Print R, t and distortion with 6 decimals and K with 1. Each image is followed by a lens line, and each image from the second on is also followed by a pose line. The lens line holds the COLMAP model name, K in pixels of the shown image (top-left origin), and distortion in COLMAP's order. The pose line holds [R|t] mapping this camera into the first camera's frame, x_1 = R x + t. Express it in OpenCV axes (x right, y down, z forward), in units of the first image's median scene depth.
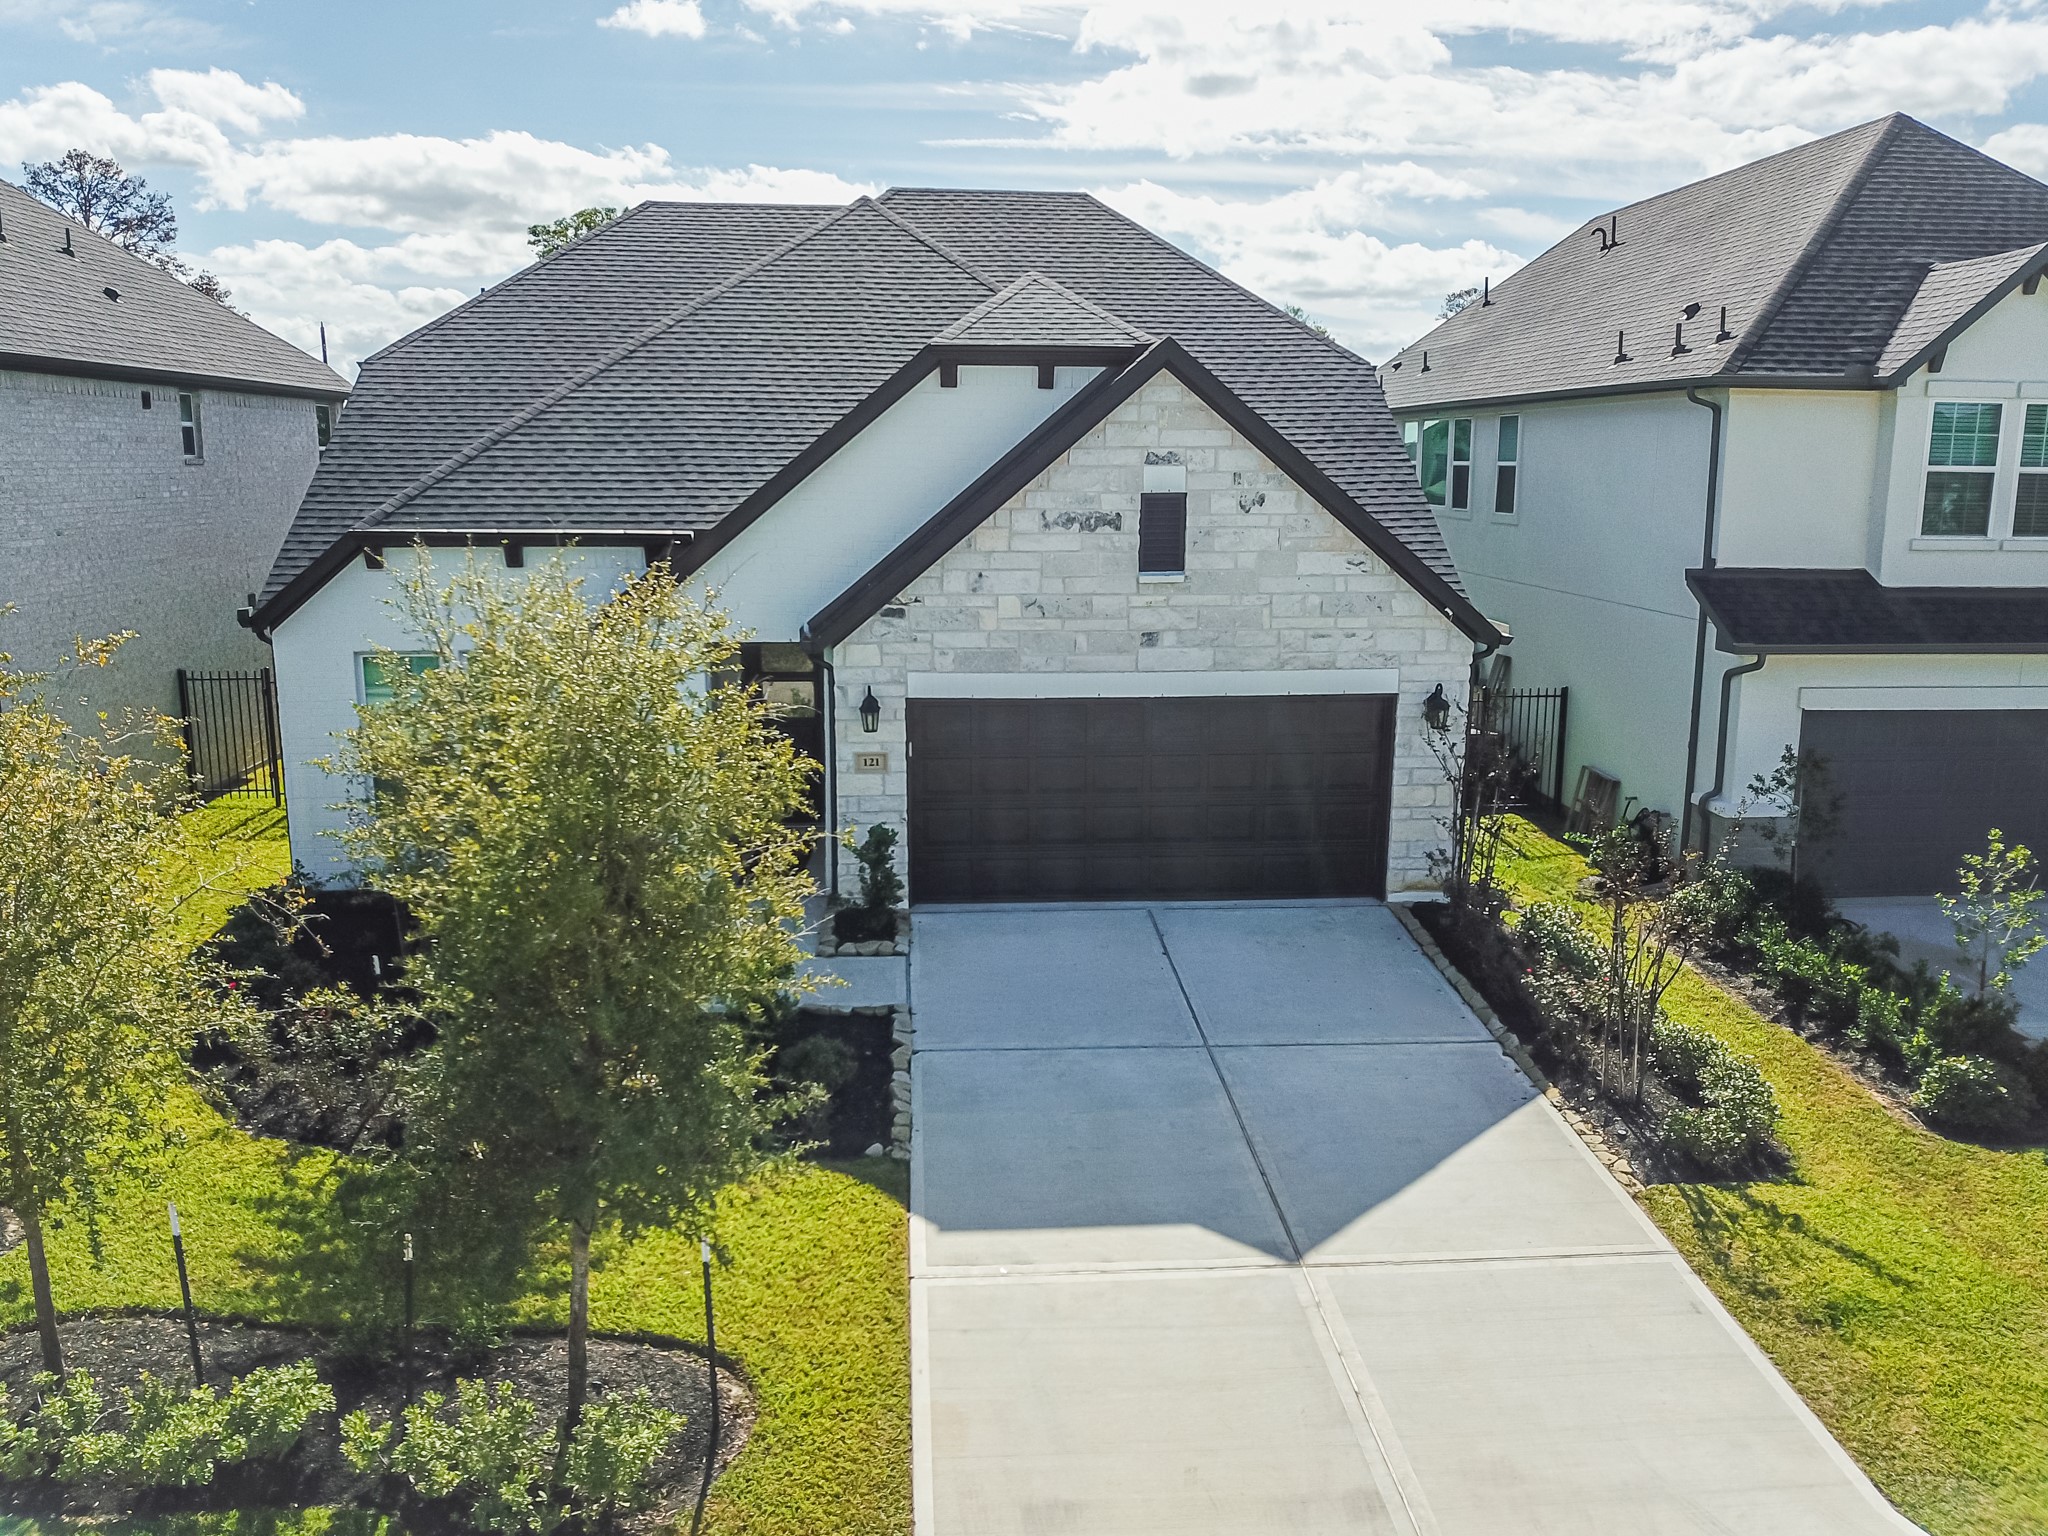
lens RADIAL K [[1580.5, 0, 1025.1], [0, 1580.5, 819.1], [0, 0, 1]] dist [-0.040802, -0.002520]
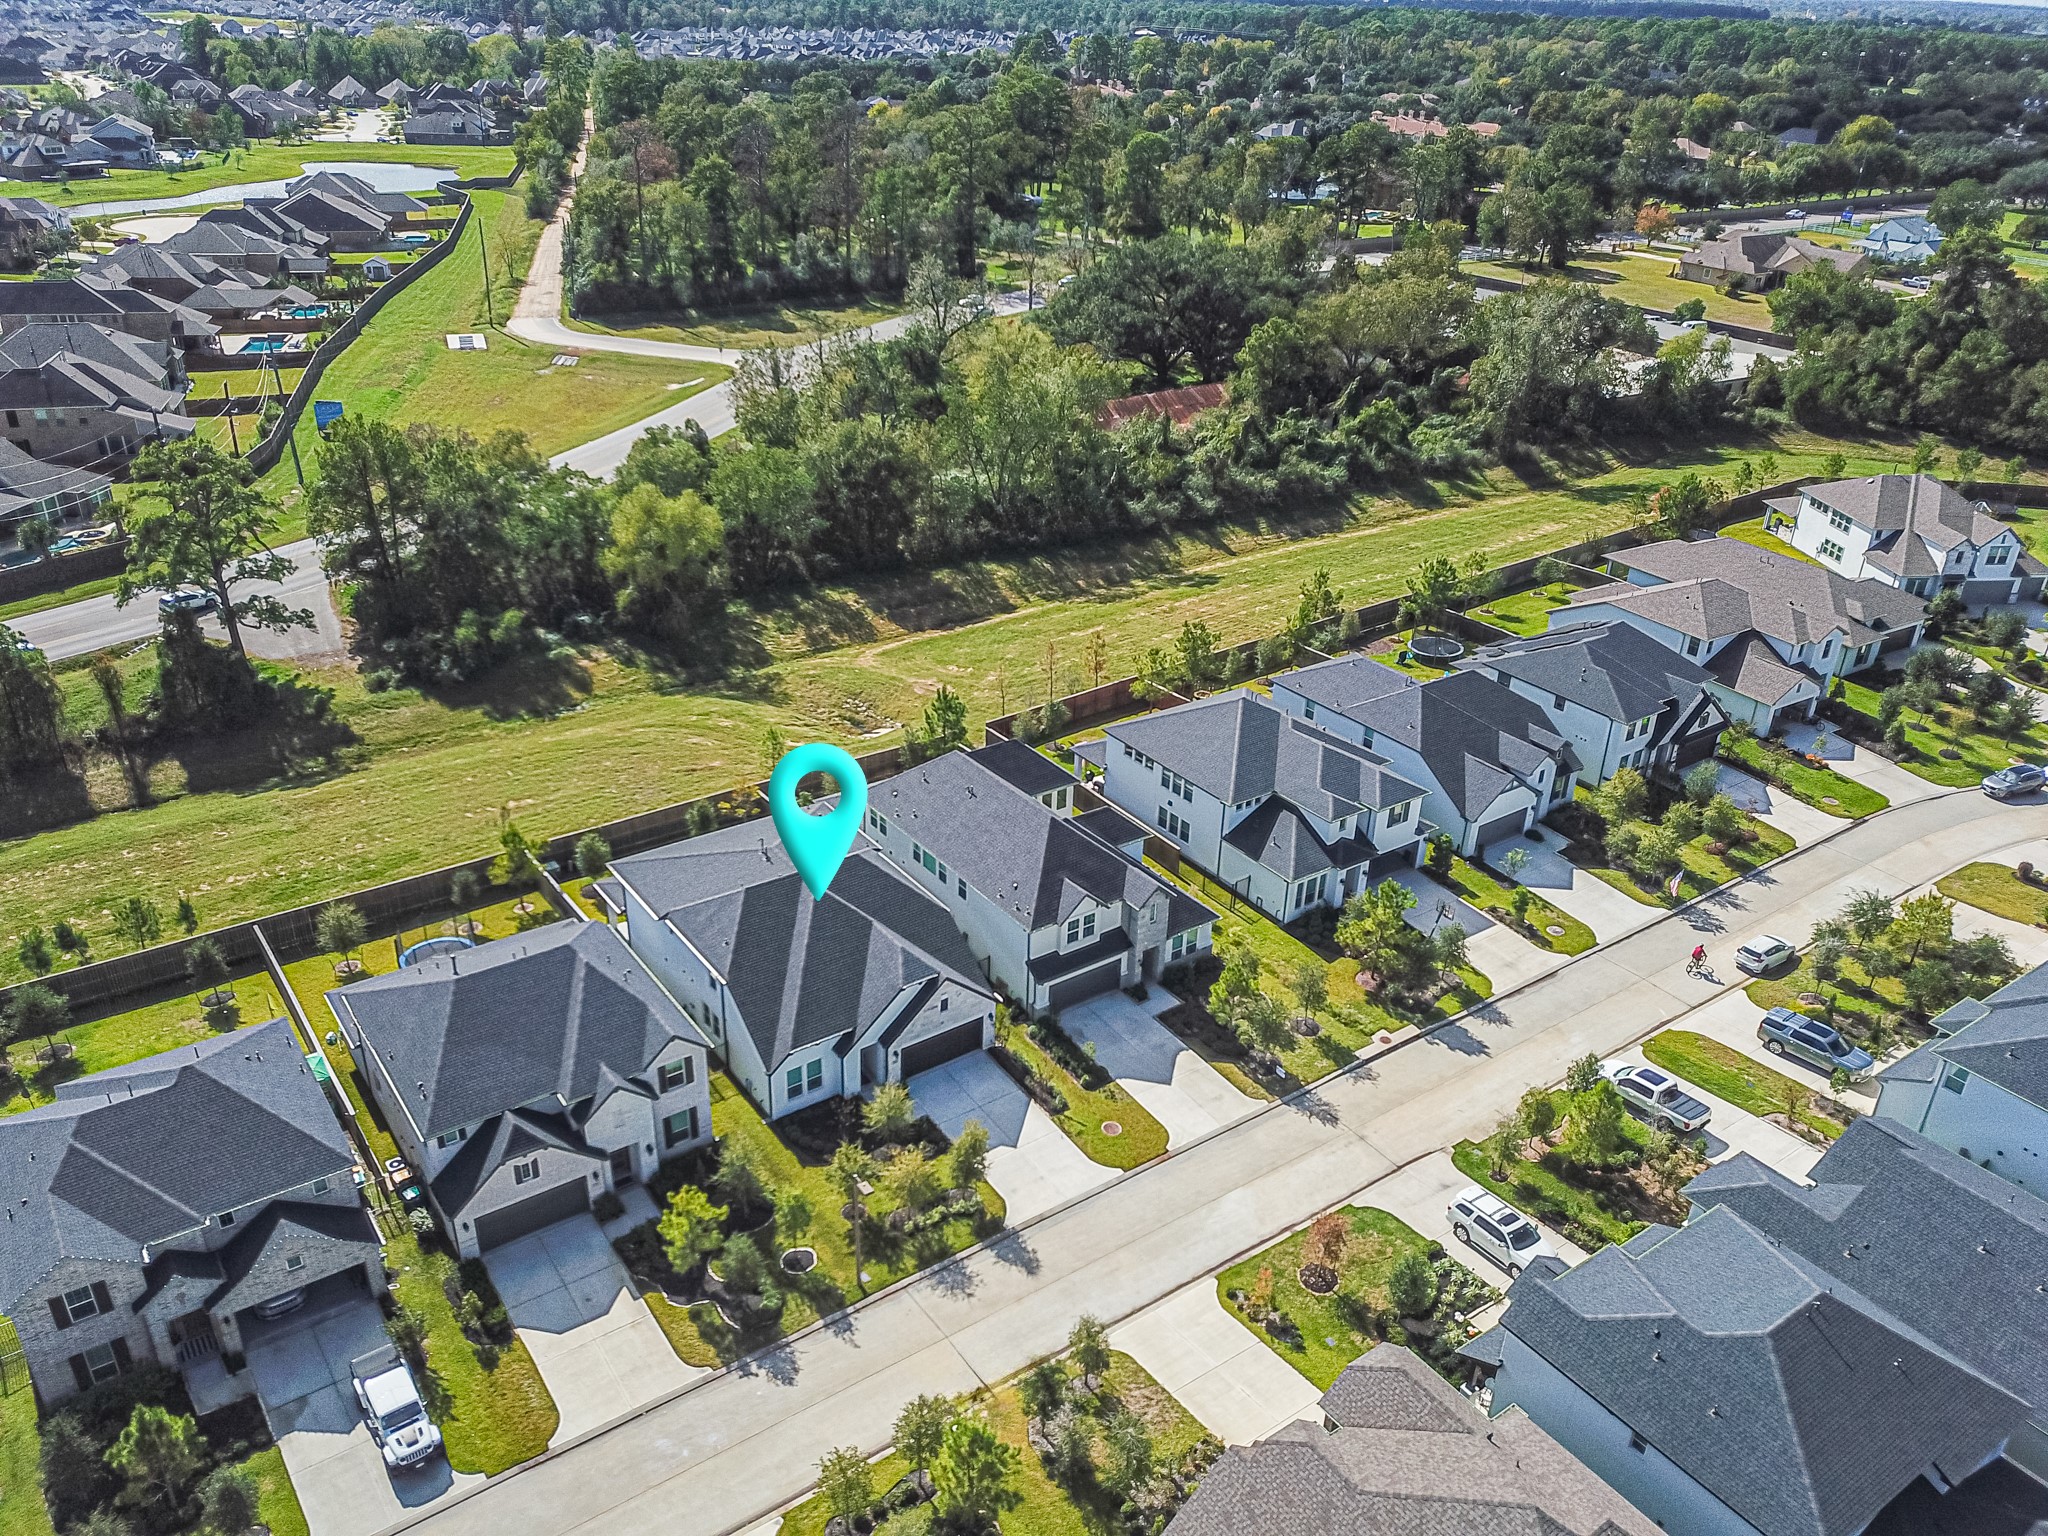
lens RADIAL K [[1550.1, 0, 1024.0], [0, 1550.1, 768.0], [0, 0, 1]] dist [0.010282, -0.010918]
pose [[0.846563, -0.219048, 0.485128, -1.960914], [0.087048, 0.956103, 0.279804, -2.306579], [-0.525123, -0.194642, 0.828469, -3.146772]]
